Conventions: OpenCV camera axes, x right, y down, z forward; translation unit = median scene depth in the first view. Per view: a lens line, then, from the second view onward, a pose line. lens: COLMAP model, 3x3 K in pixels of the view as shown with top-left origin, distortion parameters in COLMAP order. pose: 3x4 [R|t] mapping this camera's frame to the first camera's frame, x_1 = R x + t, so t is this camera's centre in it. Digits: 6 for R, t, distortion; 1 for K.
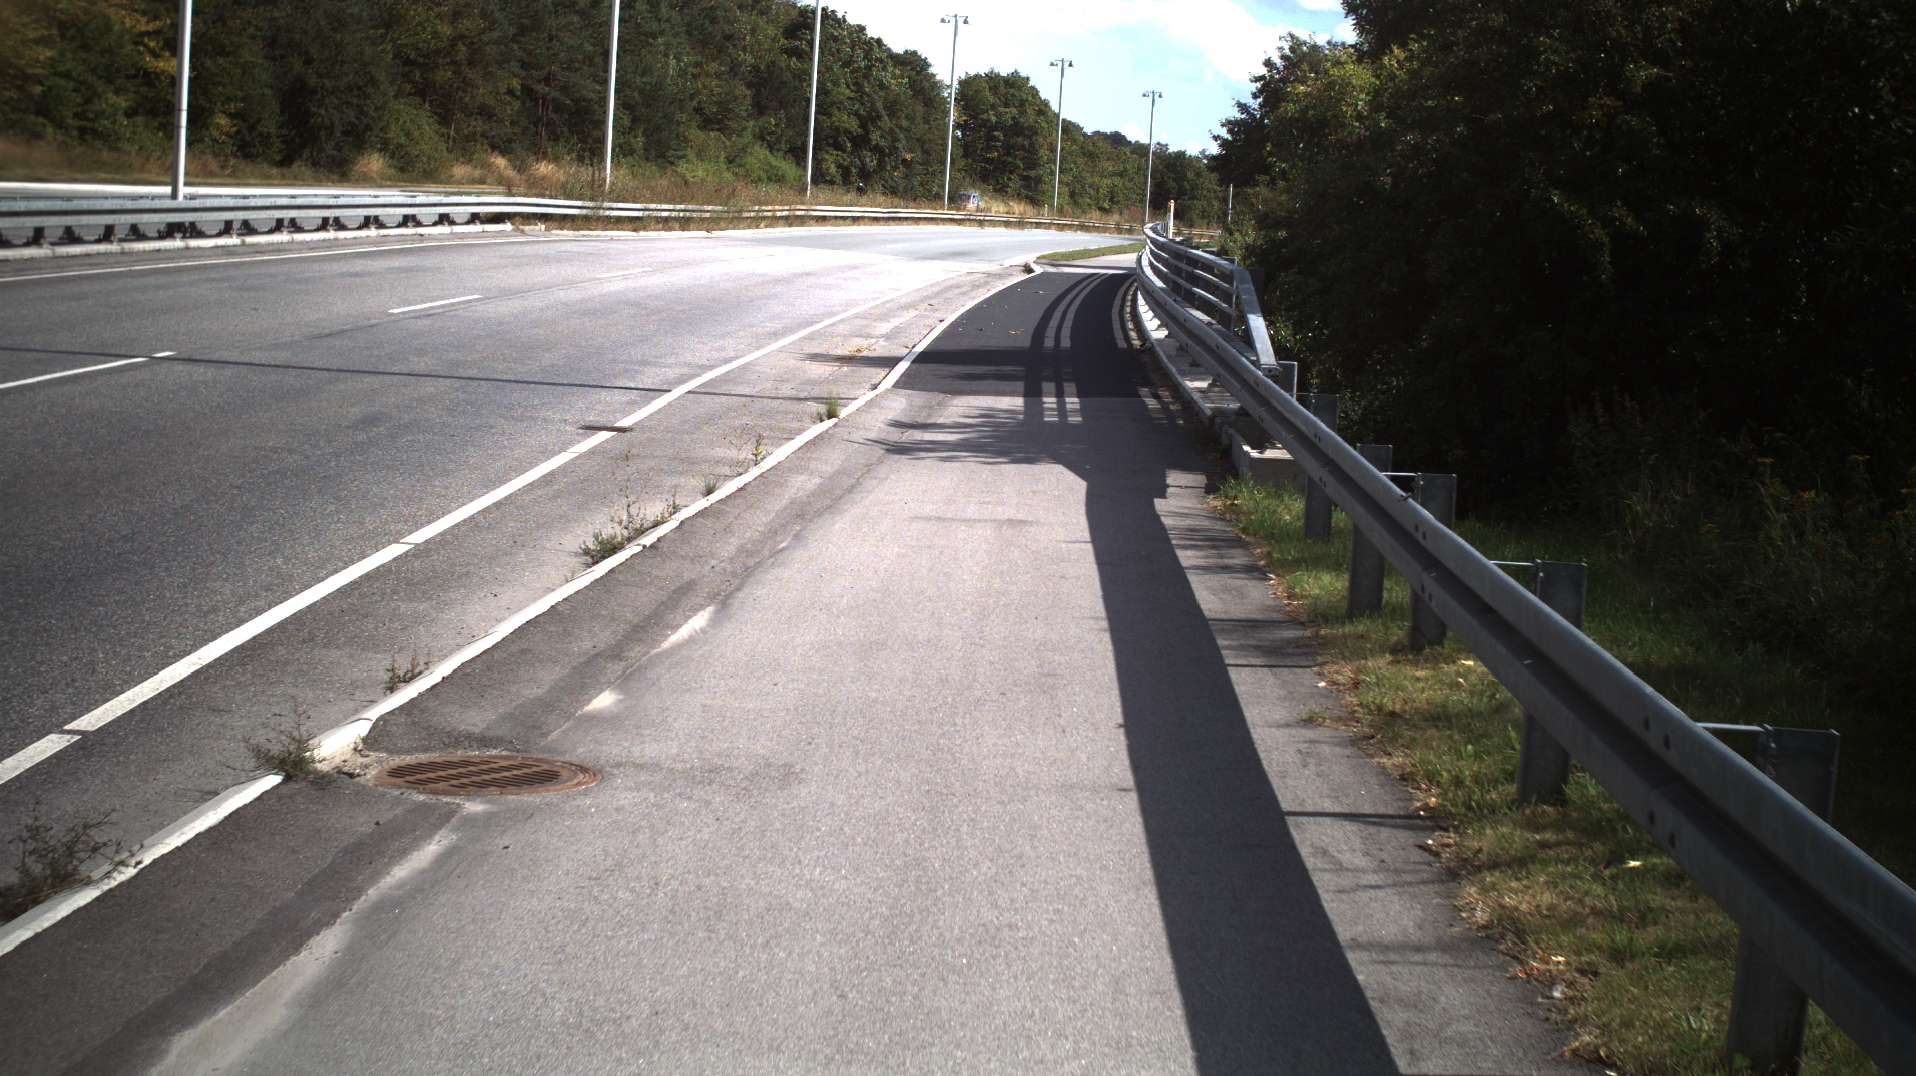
lens RADIAL K [[3332.1, 0, 965.7], [0, 3332.1, 526.4], [0, 0, 1]] dist [-0.246993, 0.000000]
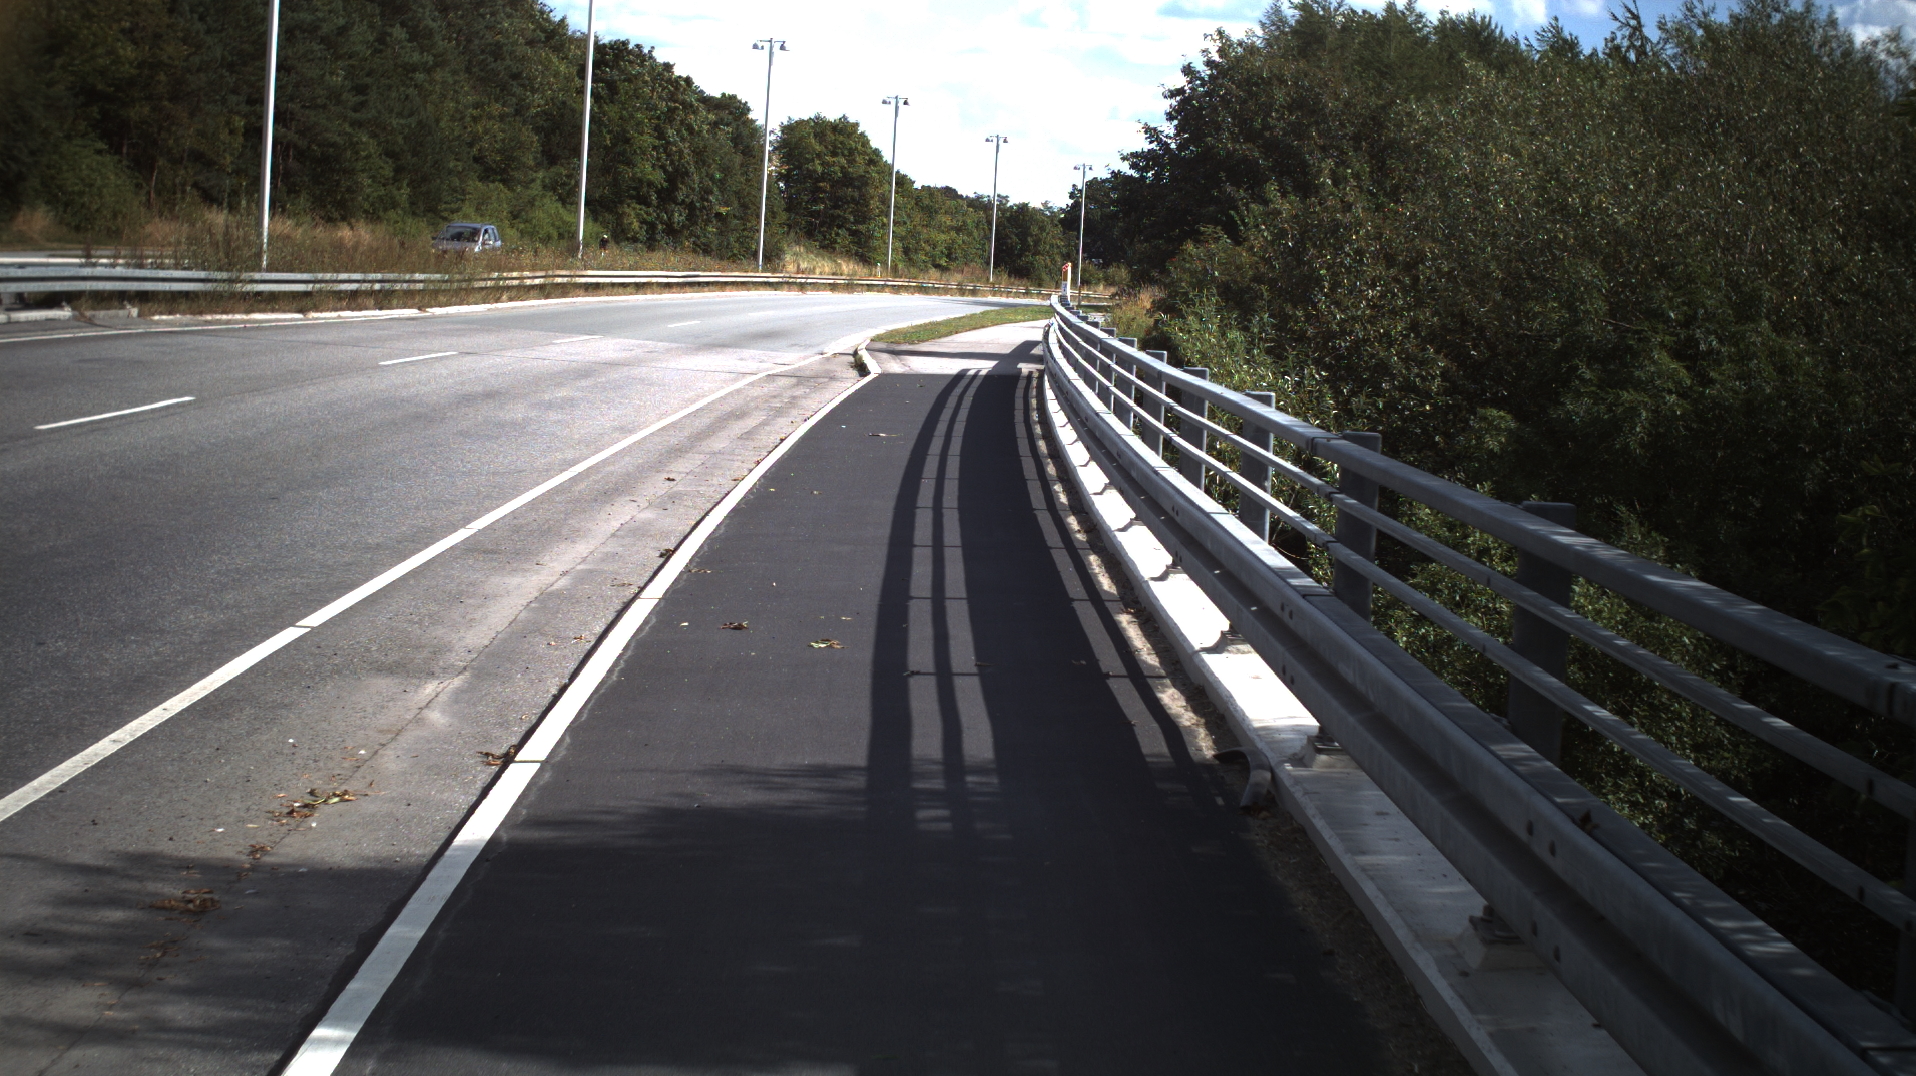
lens RADIAL K [[3332.1, 0, 950.2], [0, 3332.1, 545.8], [0, 0, 1]] dist [-0.246993, 0.000000]
pose [[0.998916, -0.009233, 0.045629, 0.003691], [0.009726, 0.999897, -0.010593, -0.020510], [-0.045526, 0.011026, 0.998902, 0.197409]]
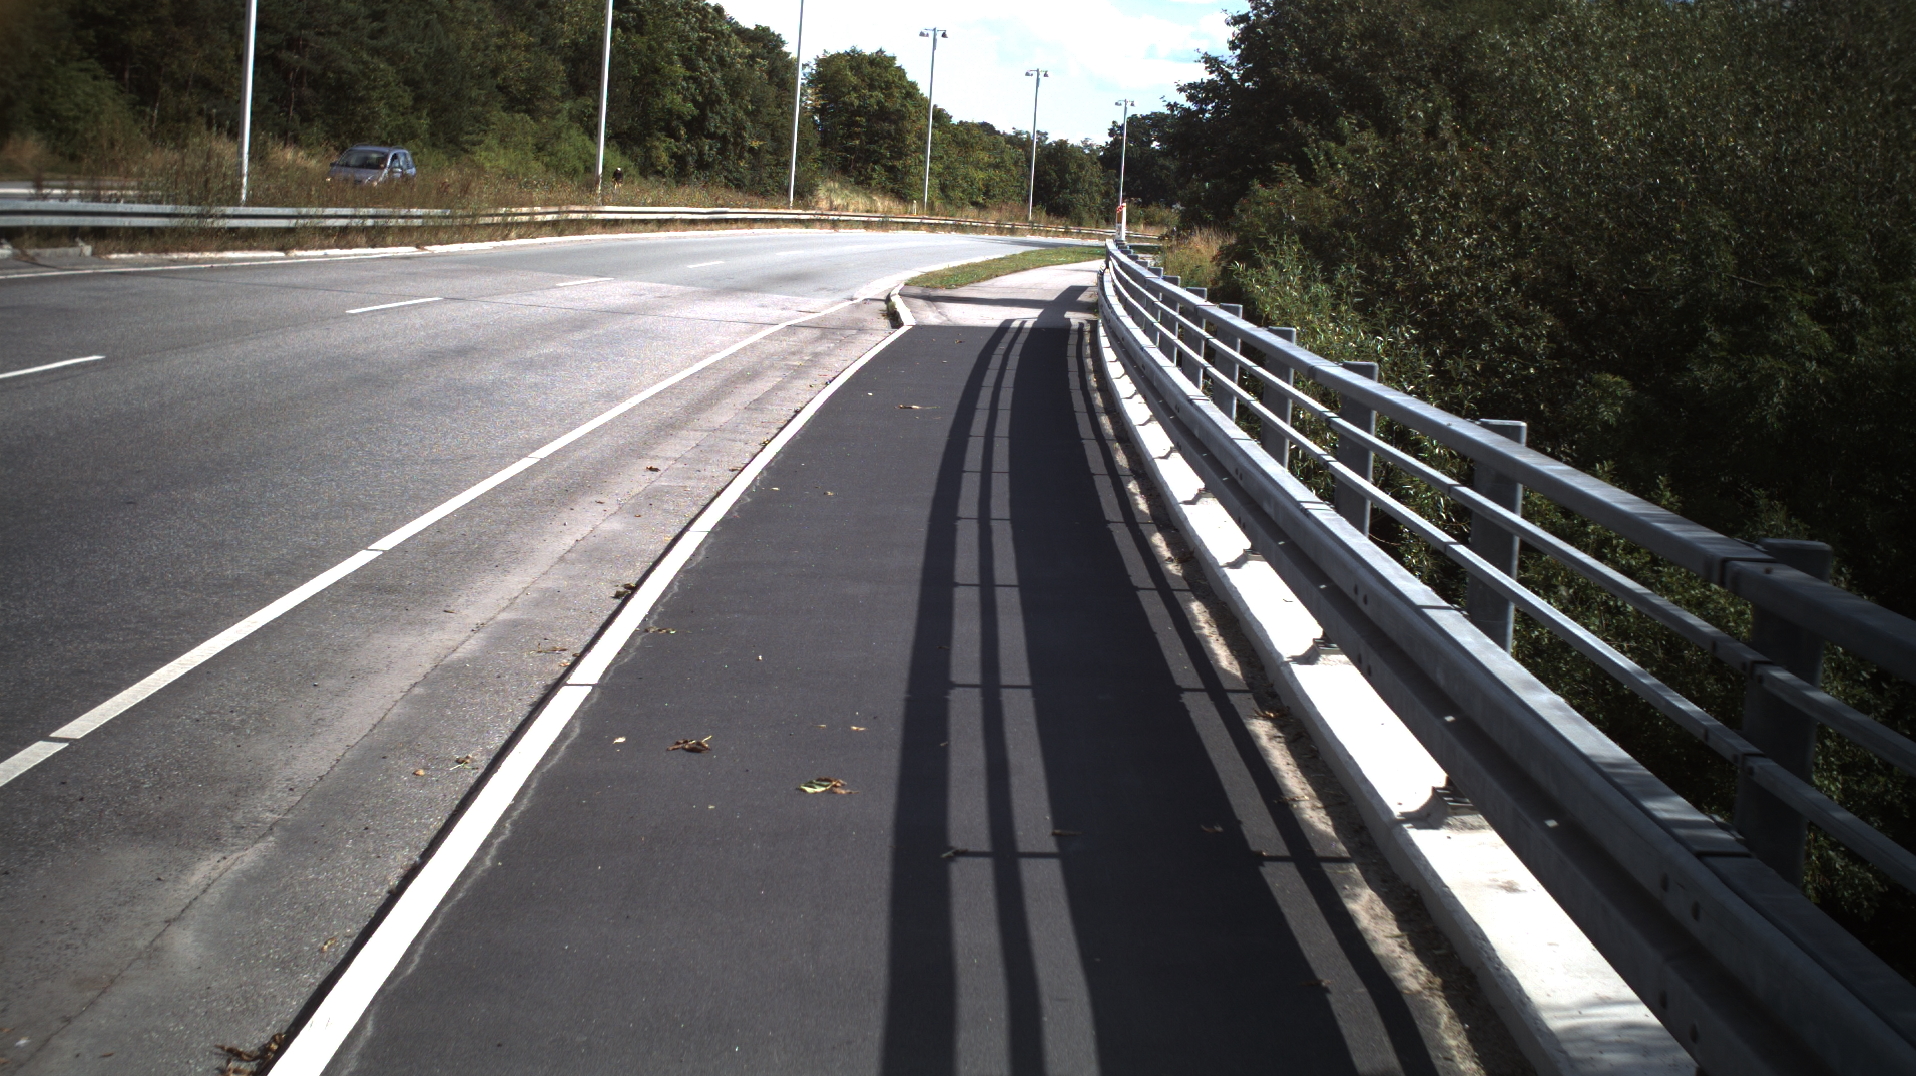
lens RADIAL K [[3332.1, 0, 950.9], [0, 3332.1, 540.1], [0, 0, 1]] dist [-0.246993, 0.000000]
pose [[0.999362, -0.000315, 0.035722, 0.004807], [0.000080, 0.999978, 0.006570, -0.024575], [-0.035724, -0.006563, 0.999340, 0.237220]]
